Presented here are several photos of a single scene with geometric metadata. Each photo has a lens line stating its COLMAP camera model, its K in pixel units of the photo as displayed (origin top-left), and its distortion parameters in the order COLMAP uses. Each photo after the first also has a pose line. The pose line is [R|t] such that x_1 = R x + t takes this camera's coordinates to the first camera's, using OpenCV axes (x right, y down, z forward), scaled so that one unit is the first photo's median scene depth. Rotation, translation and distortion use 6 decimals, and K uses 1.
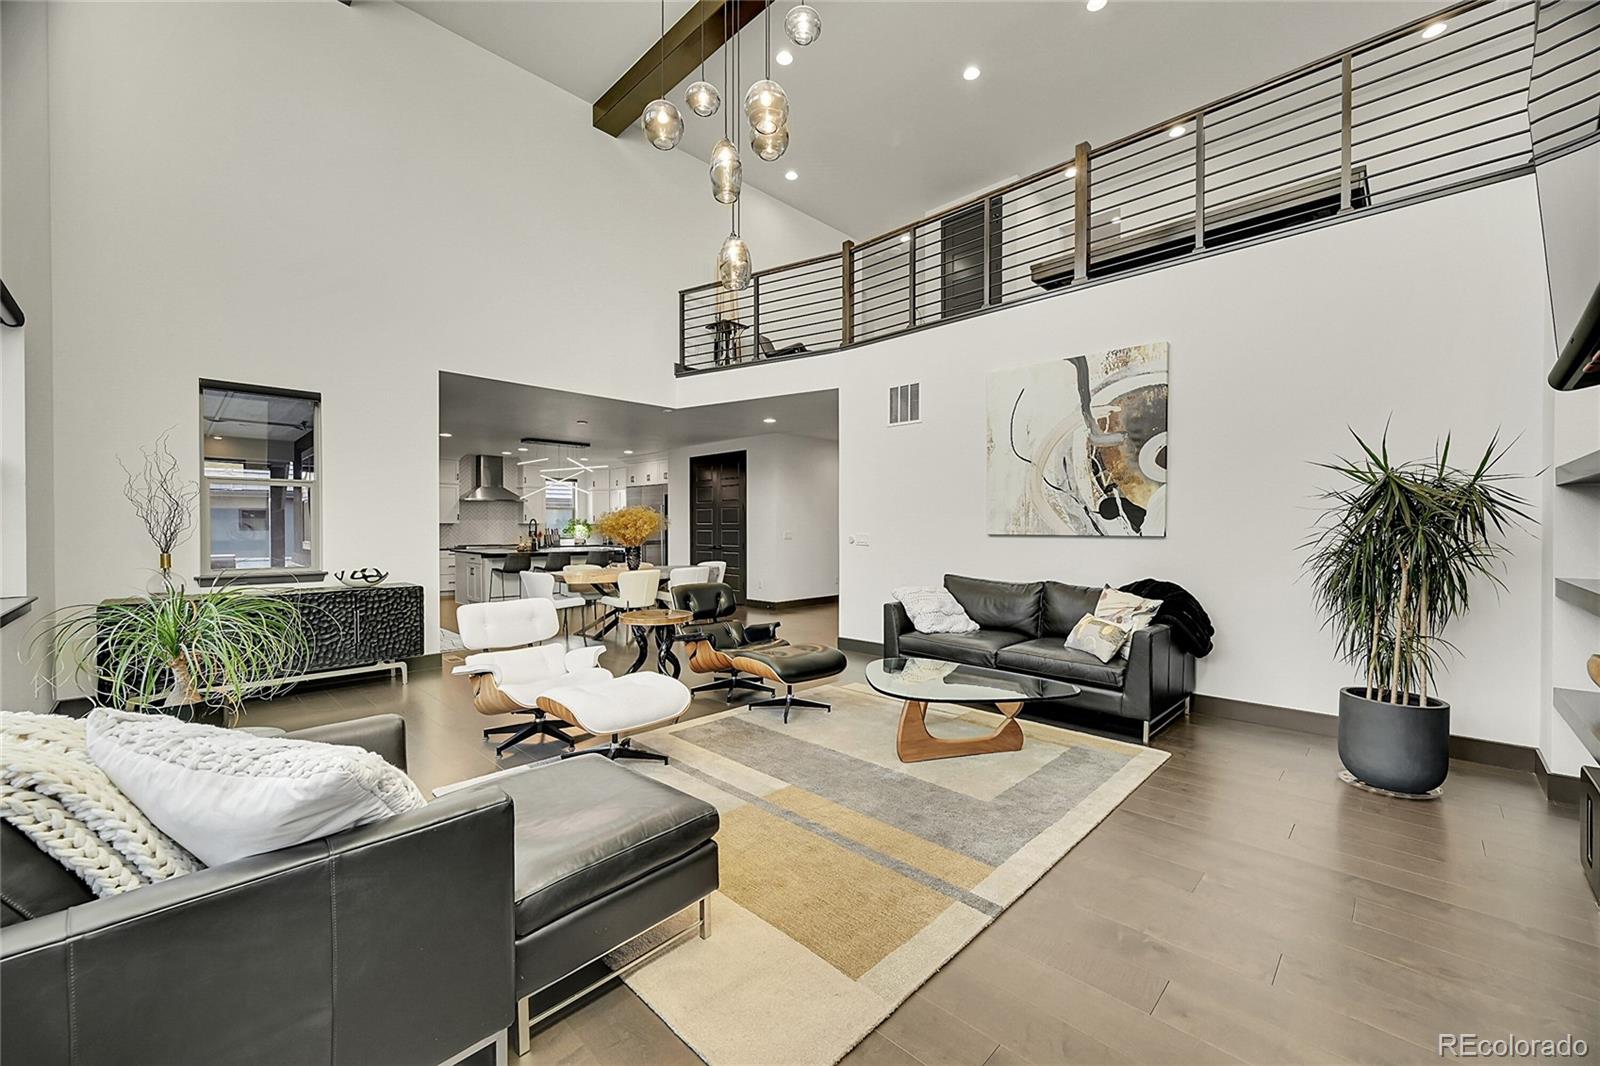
lens RADIAL K [[628.7, 0, 802.0], [0, 628.7, 532.0], [0, 0, 1]] dist [-0.003192, -0.000145]
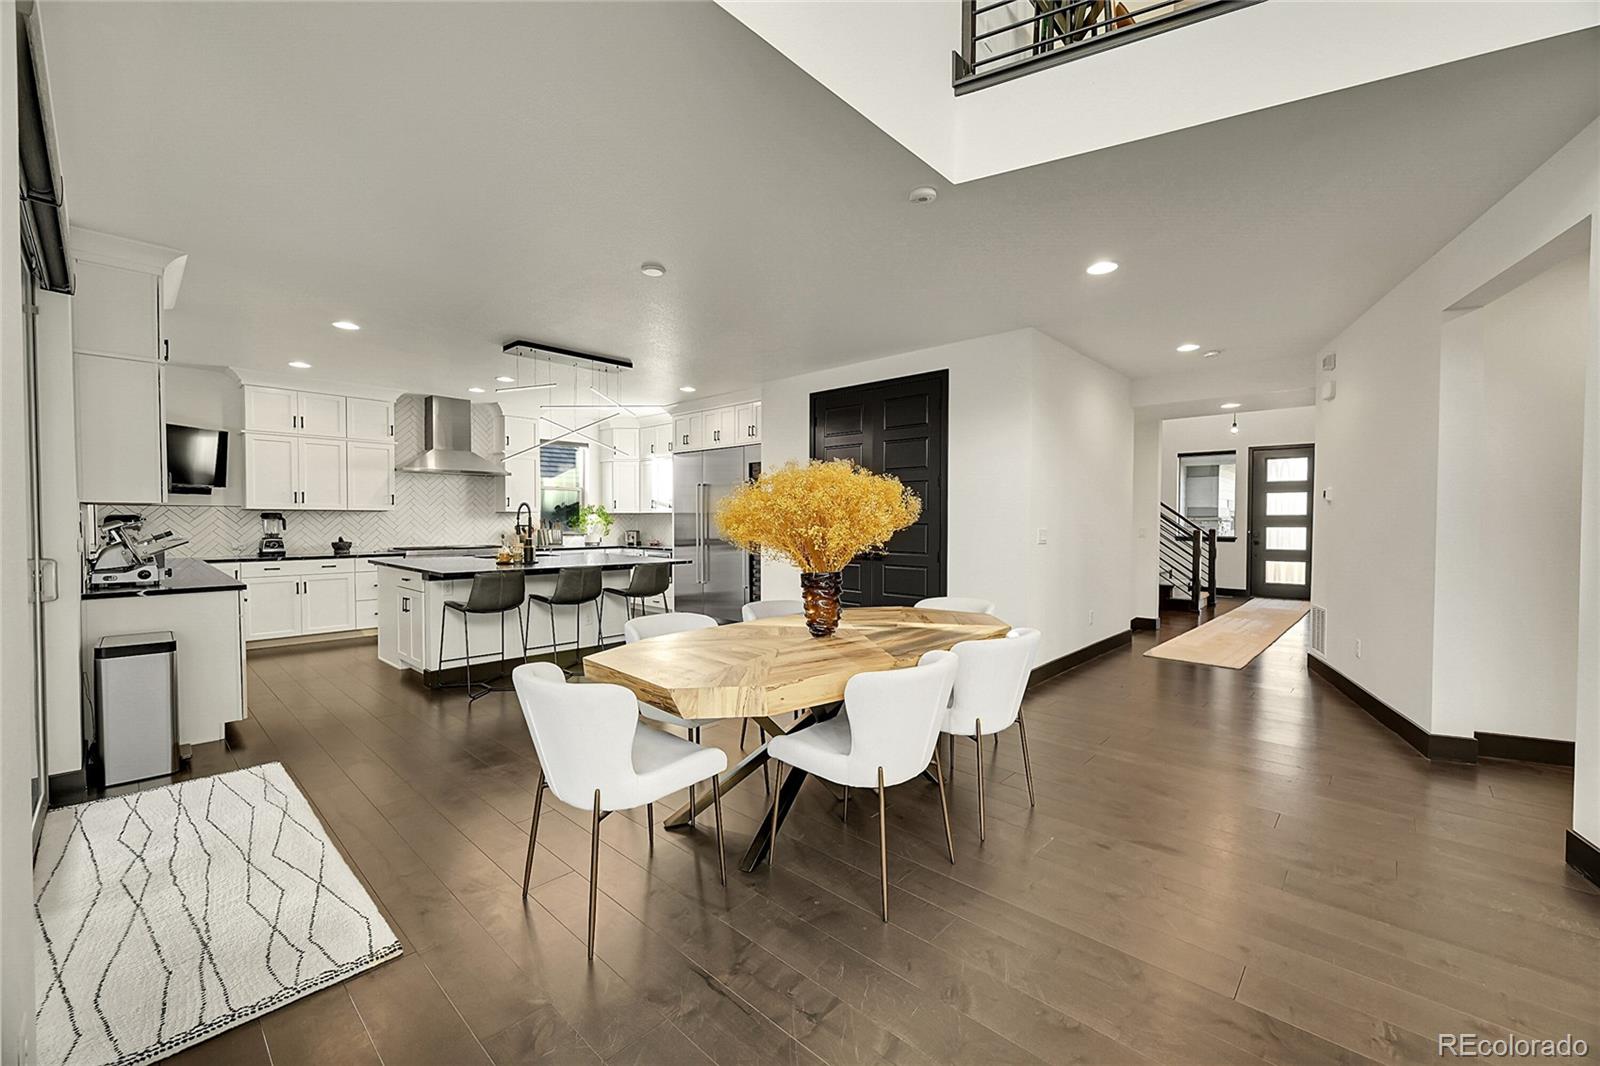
lens RADIAL K [[661.9, 0, 802.0], [0, 661.9, 536.4], [0, 0, 1]] dist [-0.000659, 0.000048]
pose [[0.999900, 0.006038, 0.012800, -0.179013], [-0.006245, 0.999849, 0.016202, -0.001617], [-0.012700, -0.016280, 0.999787, 0.387848]]
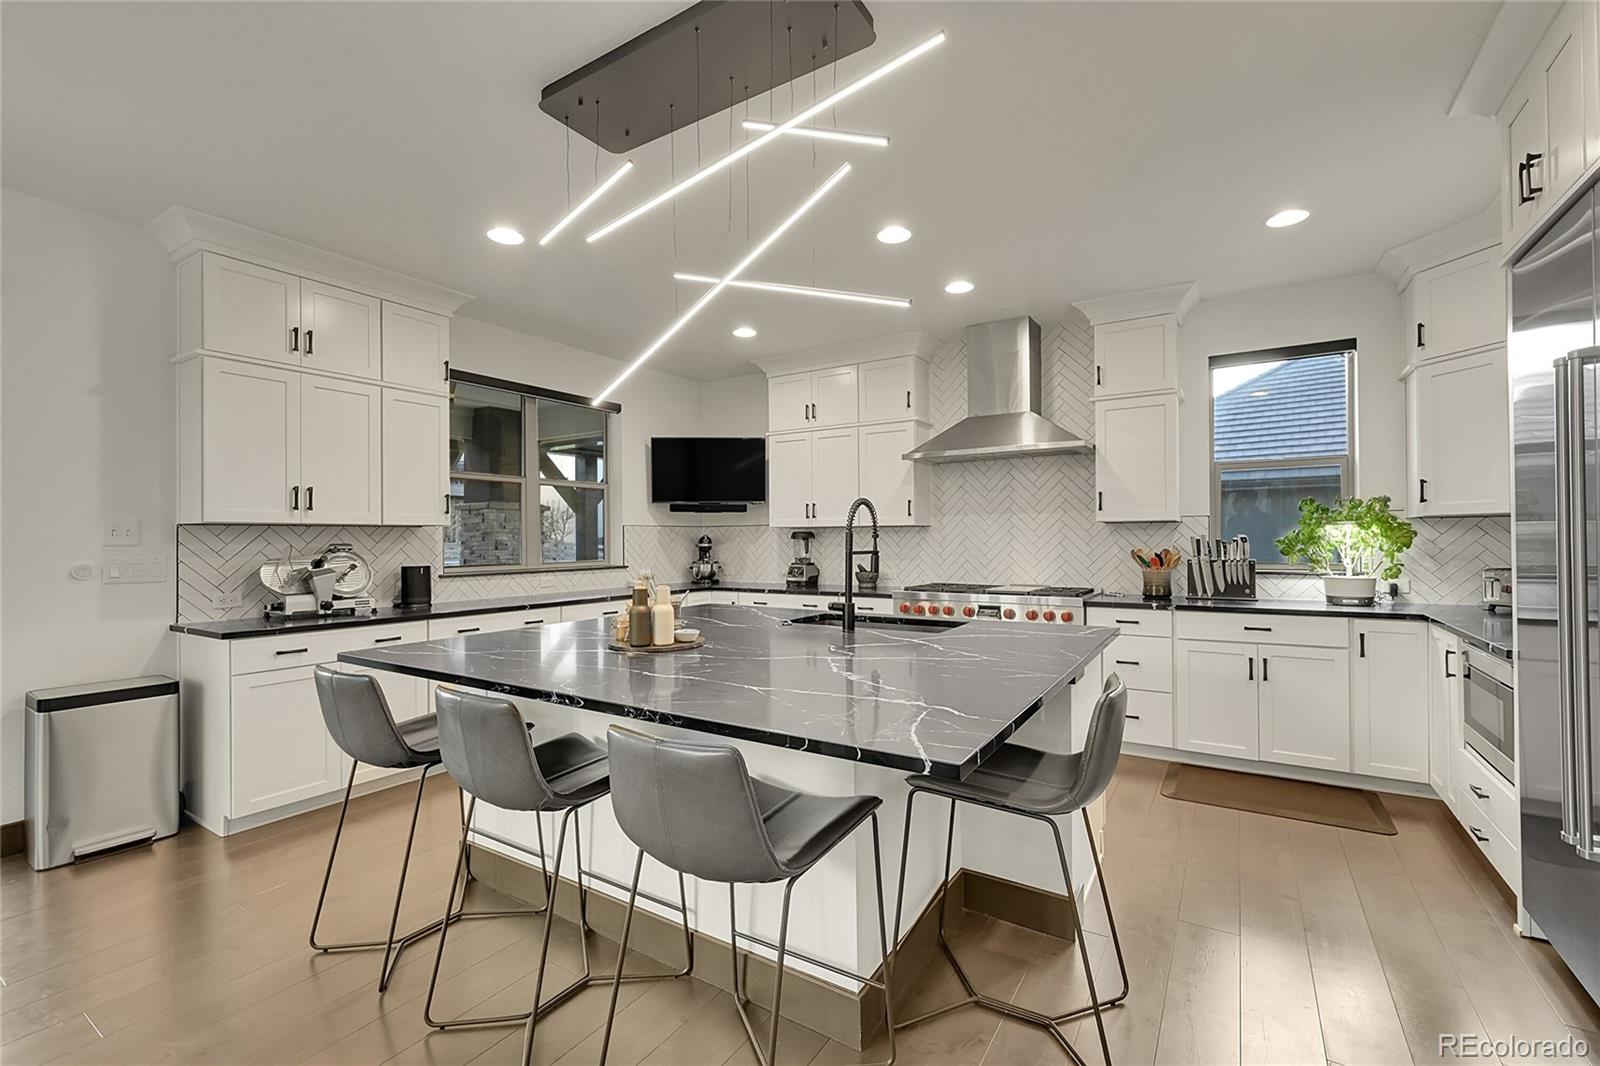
lens RADIAL K [[694.6, 0, 803.6], [0, 694.6, 534.9], [0, 0, 1]] dist [-0.000380, -0.000008]
pose [[0.216031, -0.003952, -0.976379, -0.167615], [-0.002866, 0.999985, -0.004681, -0.005703], [0.976382, 0.003809, 0.216016, 0.868579]]
